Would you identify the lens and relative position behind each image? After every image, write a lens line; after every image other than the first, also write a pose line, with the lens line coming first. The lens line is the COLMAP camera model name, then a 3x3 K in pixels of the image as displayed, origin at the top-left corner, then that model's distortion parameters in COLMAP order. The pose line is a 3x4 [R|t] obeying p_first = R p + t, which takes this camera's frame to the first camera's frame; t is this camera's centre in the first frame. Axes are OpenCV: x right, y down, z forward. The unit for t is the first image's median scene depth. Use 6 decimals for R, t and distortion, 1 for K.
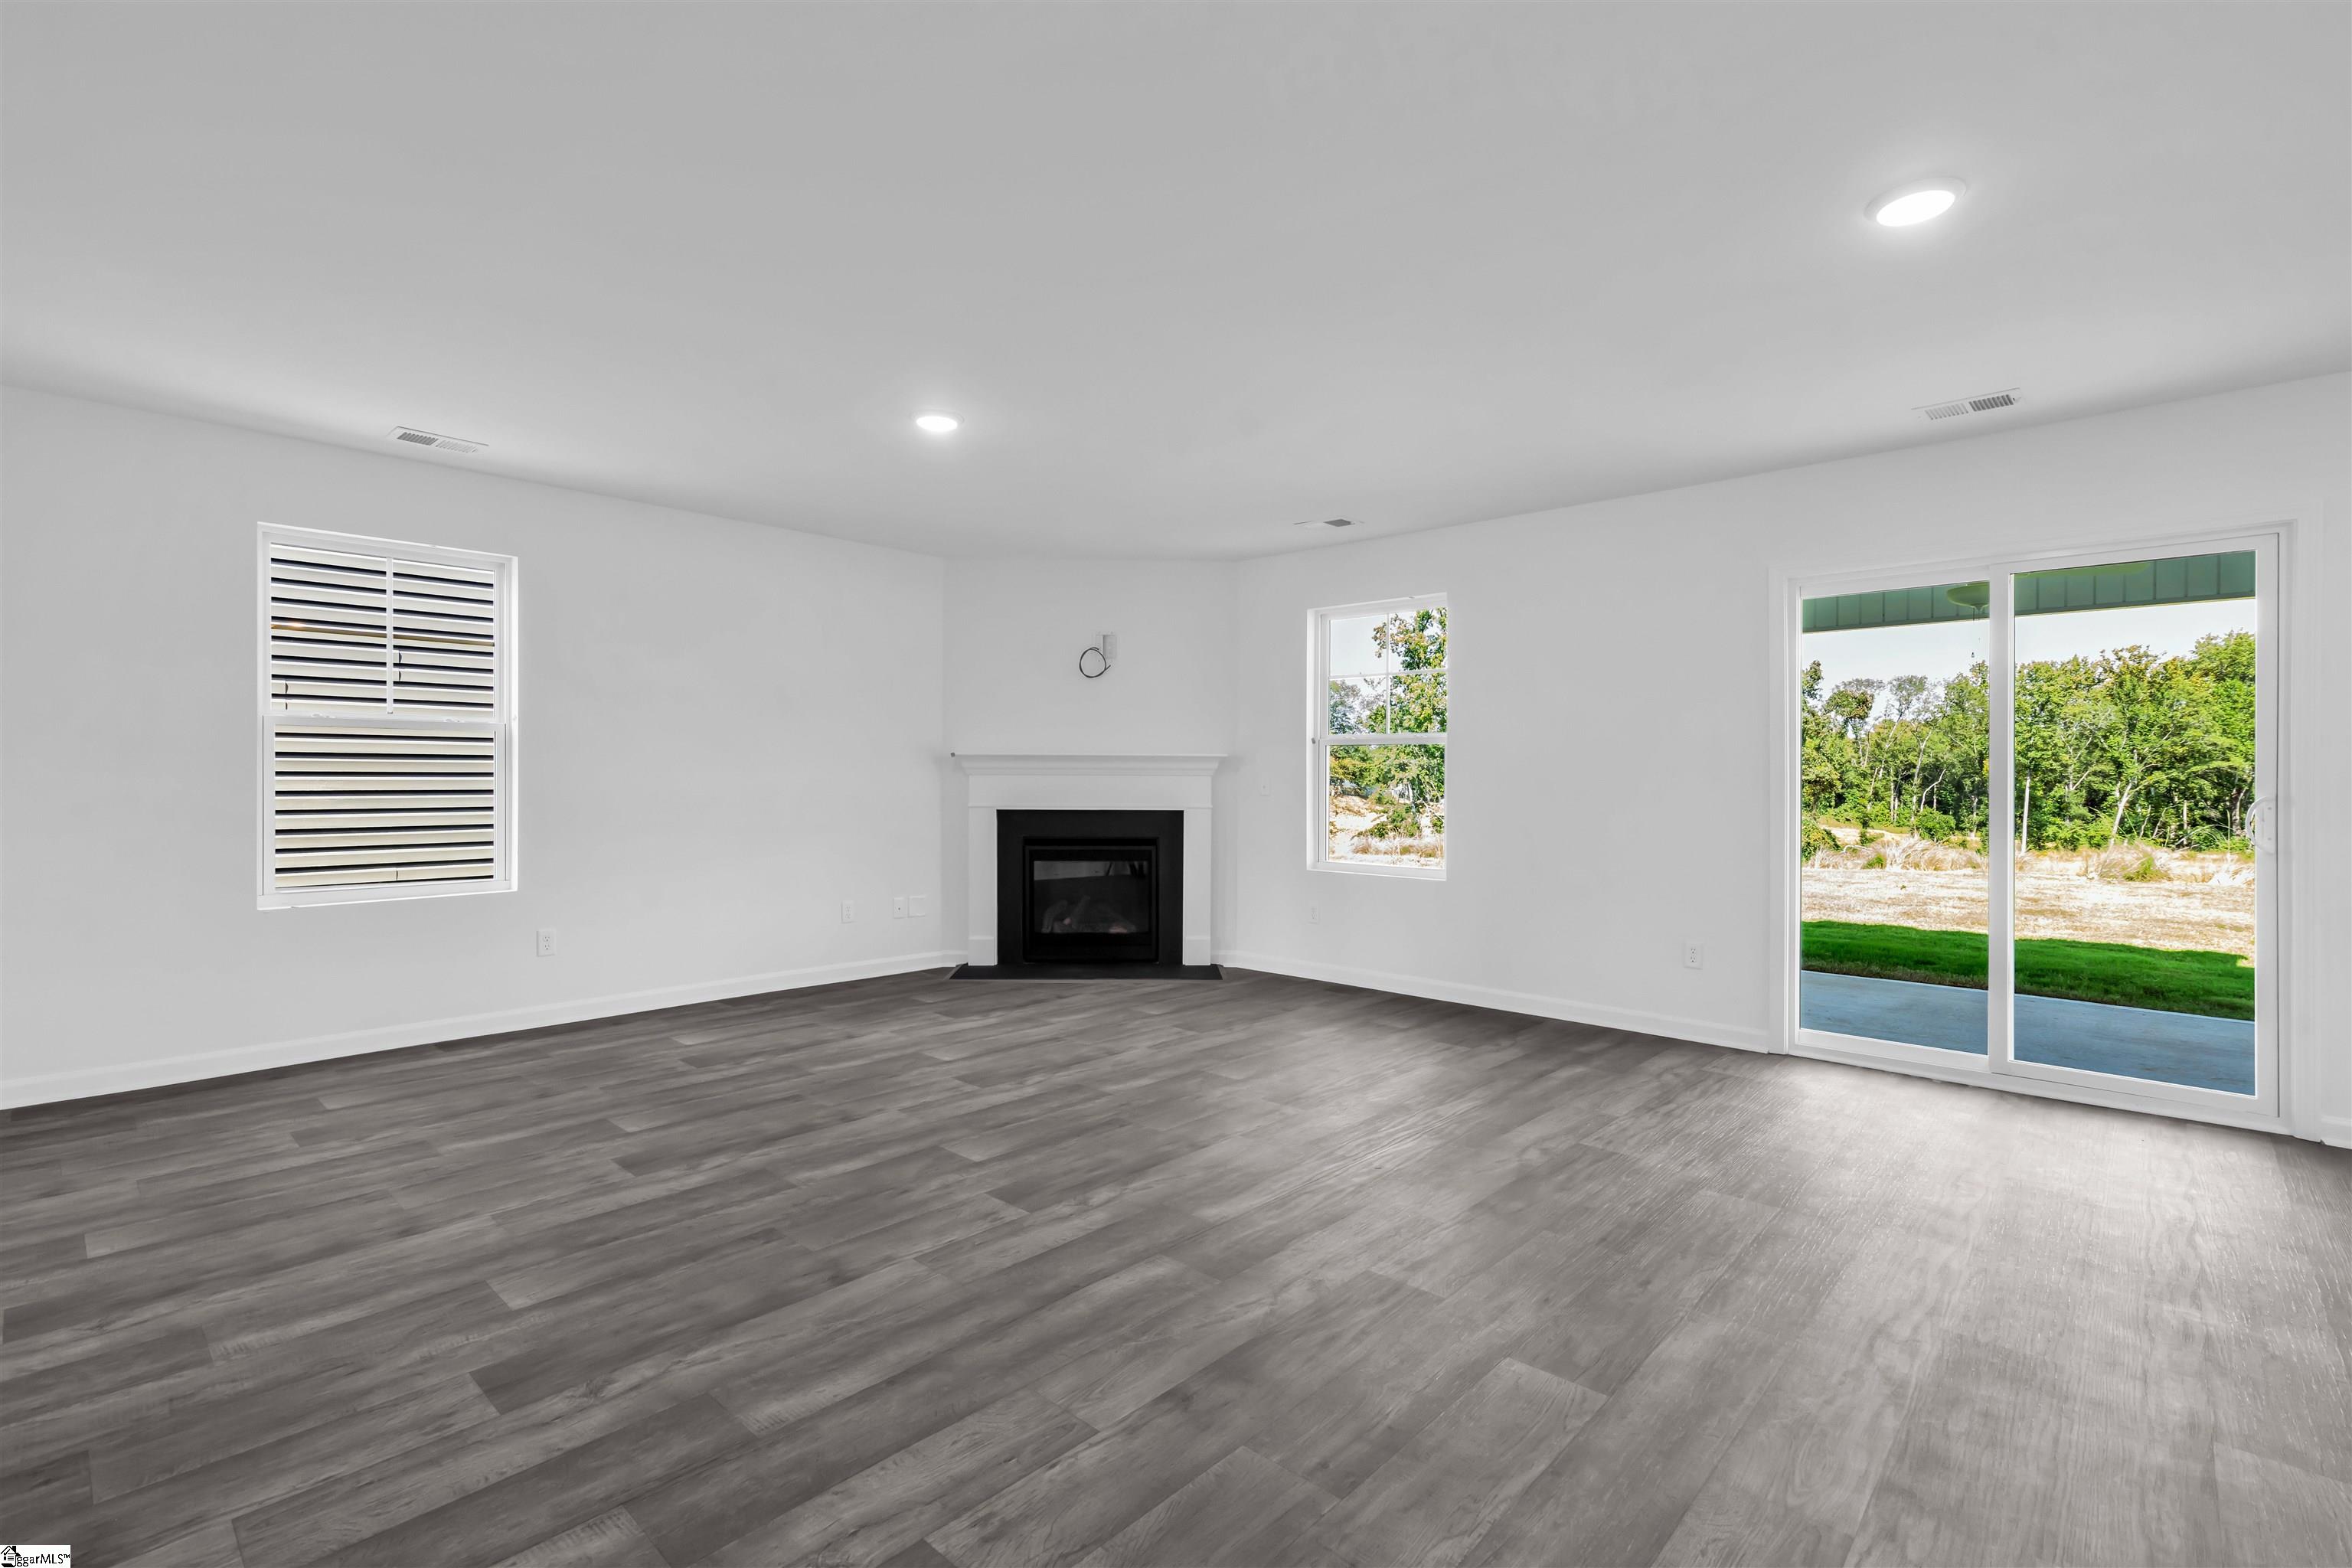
lens RADIAL K [[1056.3, 0, 1180.5], [0, 1056.3, 793.7], [0, 0, 1]] dist [0.001551, -0.000715]
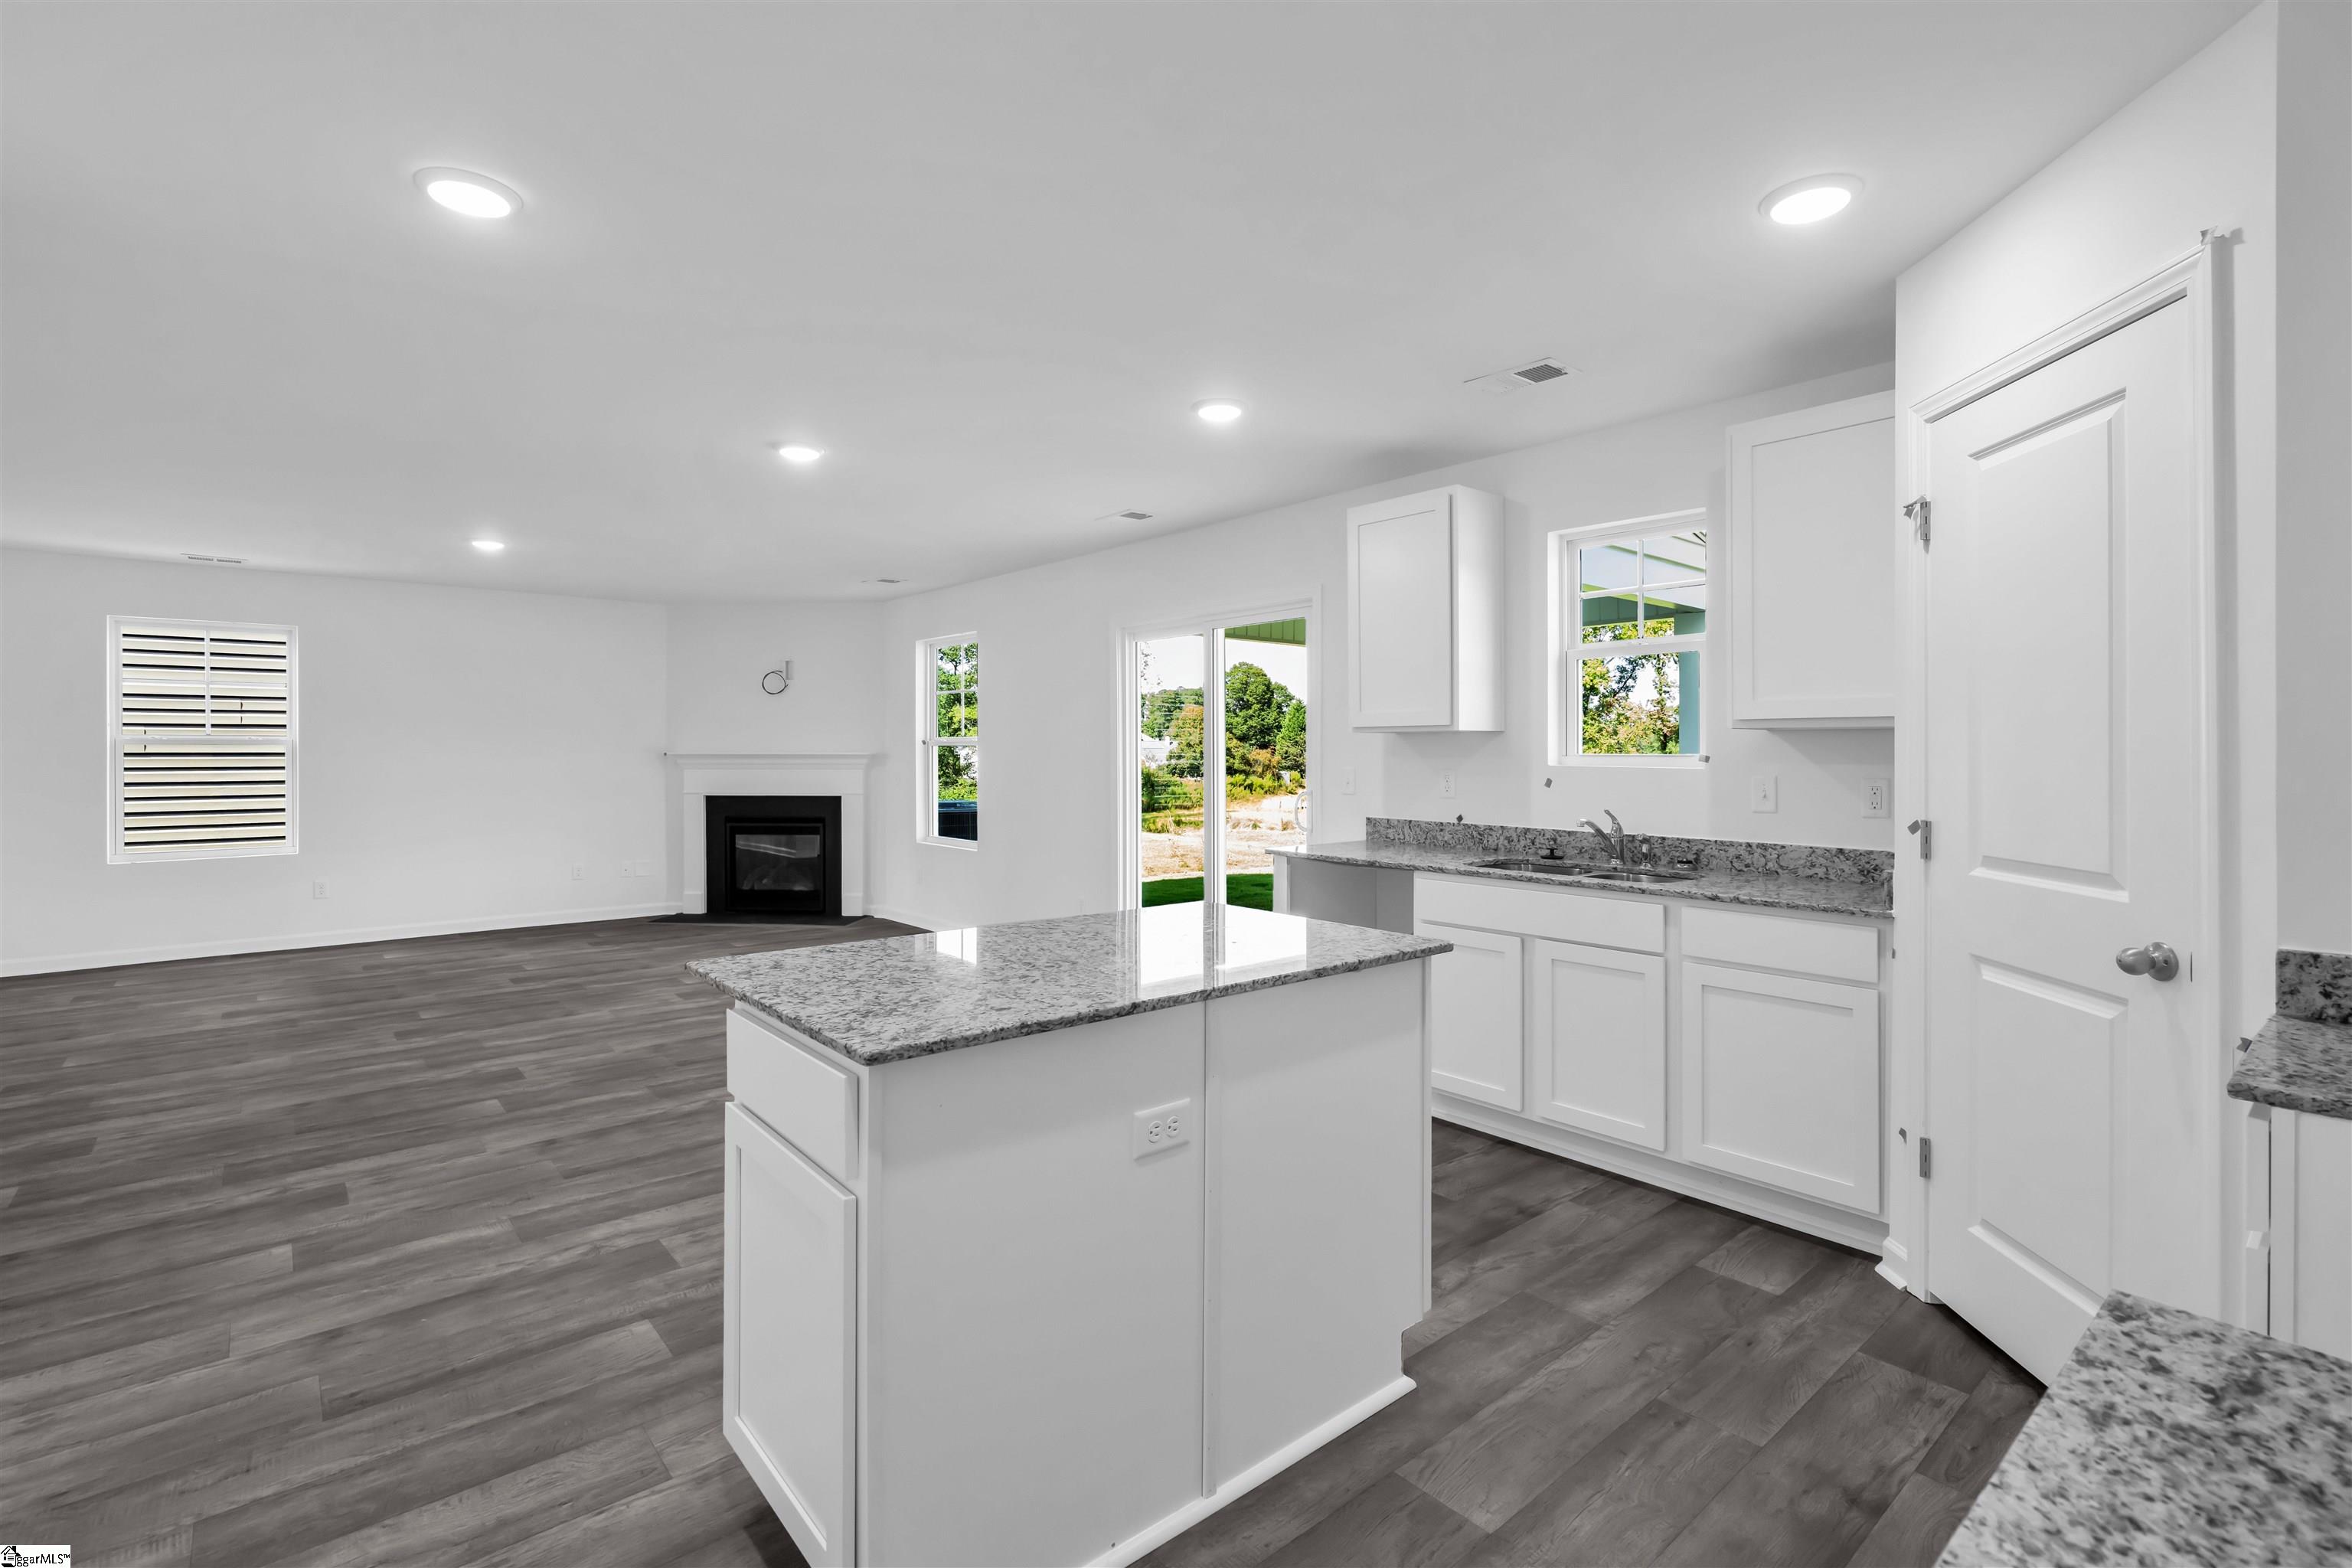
lens RADIAL K [[1056.3, 0, 1186.4], [0, 1056.3, 750.2], [0, 0, 1]] dist [0.001551, -0.000715]
pose [[0.993792, 0.000565, -0.111255, 0.561959], [-0.002528, 0.999844, -0.017505, -0.023311], [0.111228, 0.017677, 0.993638, -0.188209]]
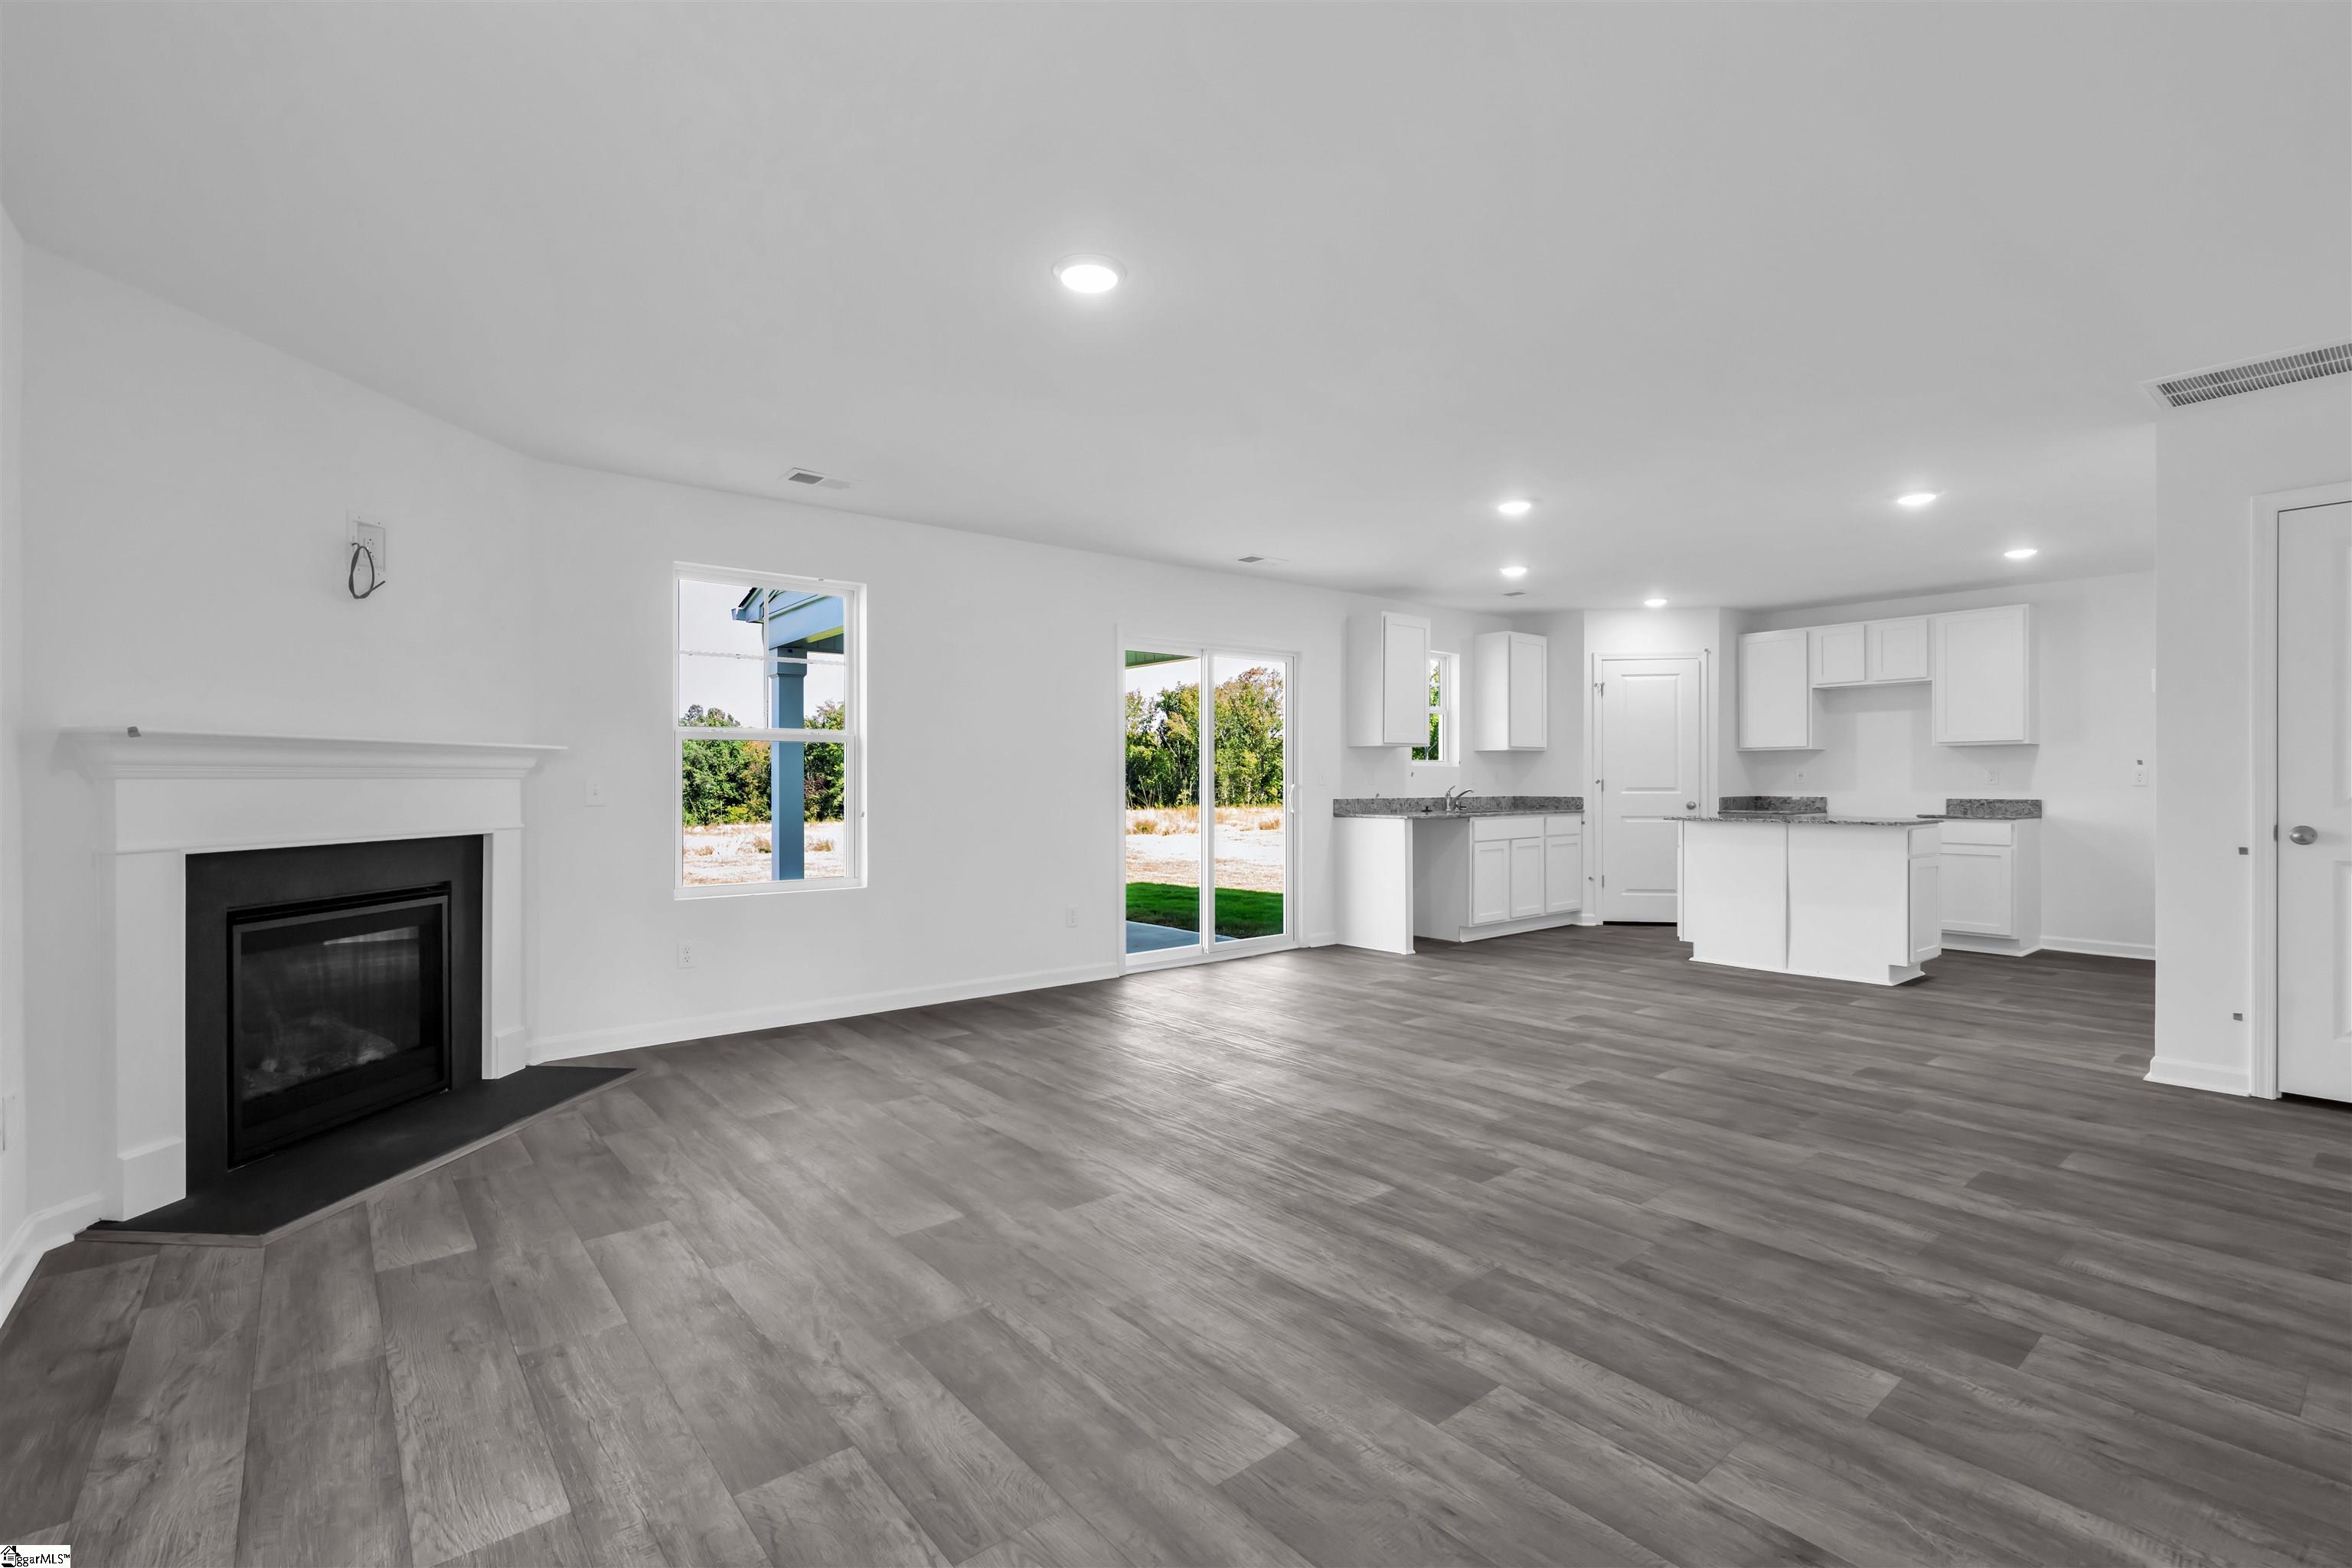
lens RADIAL K [[1056.3, 0, 1159.9], [0, 1056.3, 783.1], [0, 0, 1]] dist [0.001551, -0.000715]
pose [[0.145413, -0.005869, 0.989354, -0.769208], [0.016897, 0.999851, 0.003448, -0.012803], [-0.989227, 0.016216, 0.145491, 0.711413]]
